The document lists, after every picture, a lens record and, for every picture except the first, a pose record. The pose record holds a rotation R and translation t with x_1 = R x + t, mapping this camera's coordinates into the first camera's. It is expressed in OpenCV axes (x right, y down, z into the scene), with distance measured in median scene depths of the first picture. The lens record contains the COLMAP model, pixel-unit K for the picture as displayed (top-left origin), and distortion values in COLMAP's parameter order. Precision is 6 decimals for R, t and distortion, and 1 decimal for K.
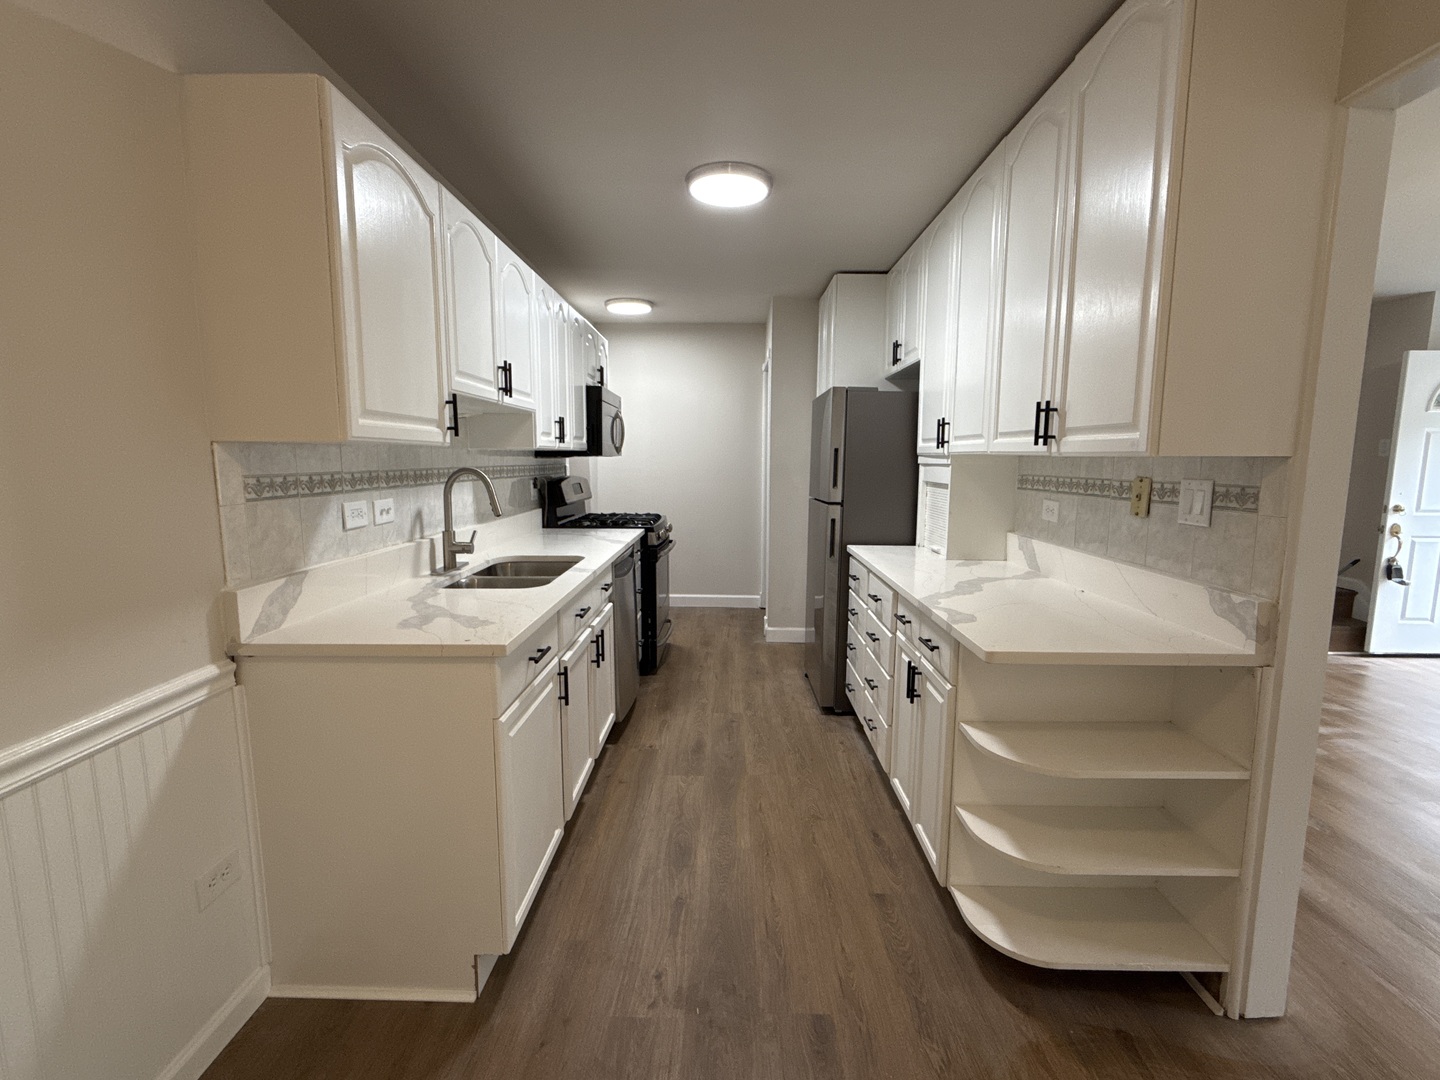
lens RADIAL K [[659.6, 0, 720.4], [0, 659.6, 541.0], [0, 0, 1]] dist [0.003558, 0.005626]
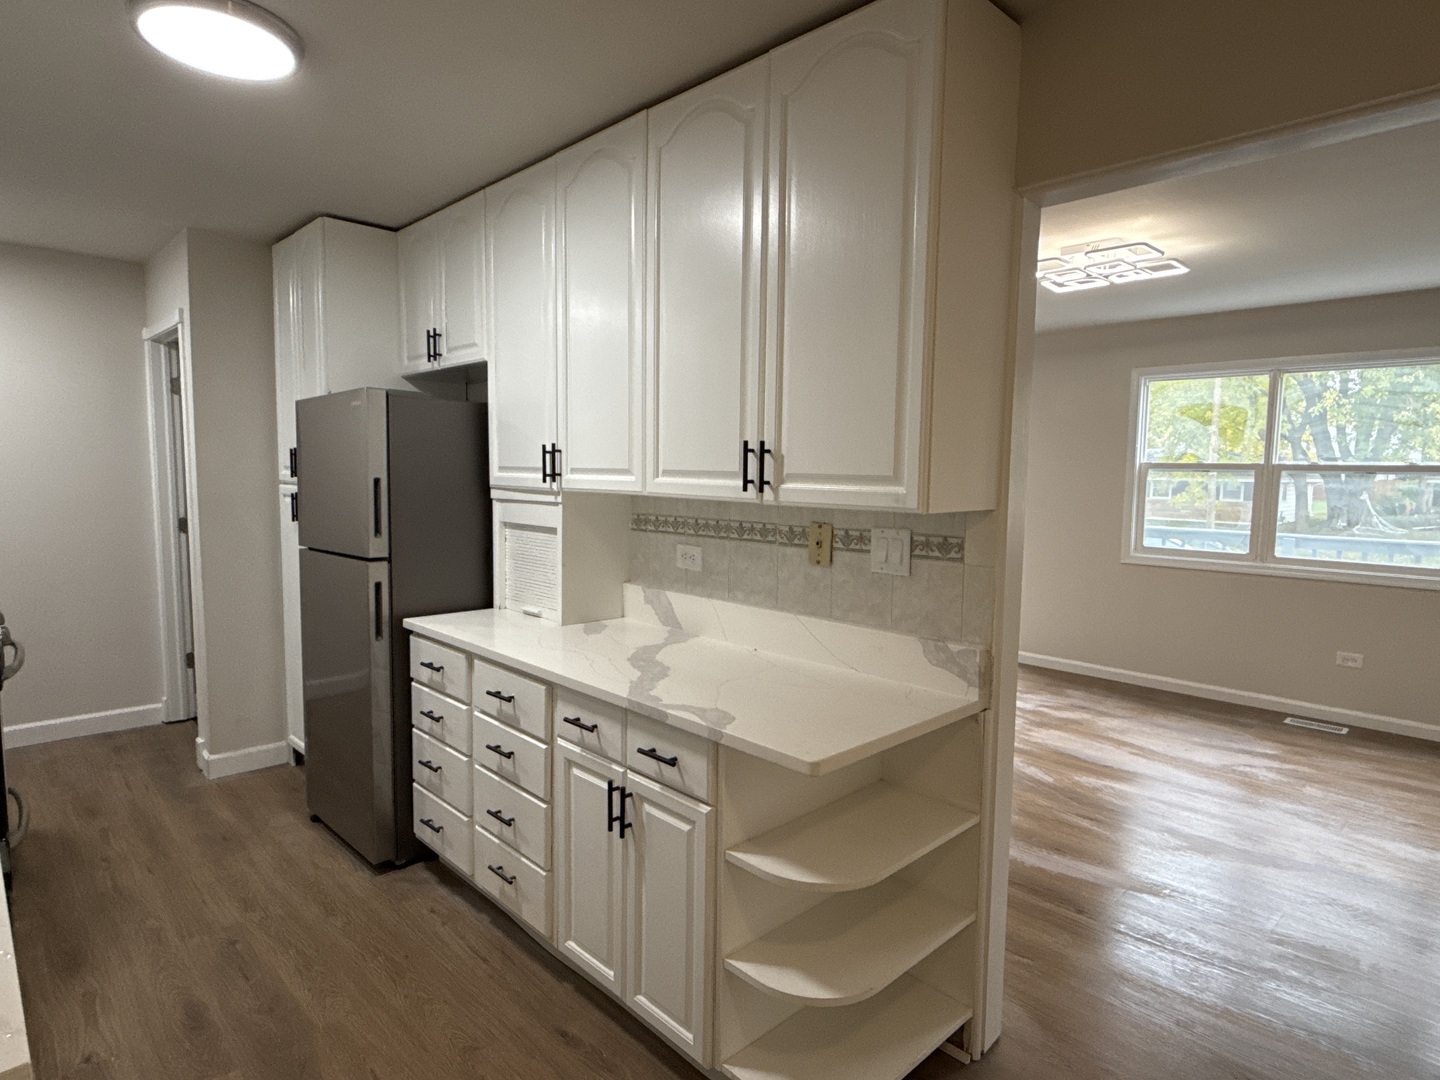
lens RADIAL K [[807.6, 0, 717.9], [0, 807.6, 543.8], [0, 0, 1]] dist [0.003468, 0.003355]
pose [[0.714744, -0.060684, 0.696748, -0.208967], [0.079750, 0.996802, 0.005008, -0.067044], [-0.694824, 0.051986, 0.717298, 0.224498]]
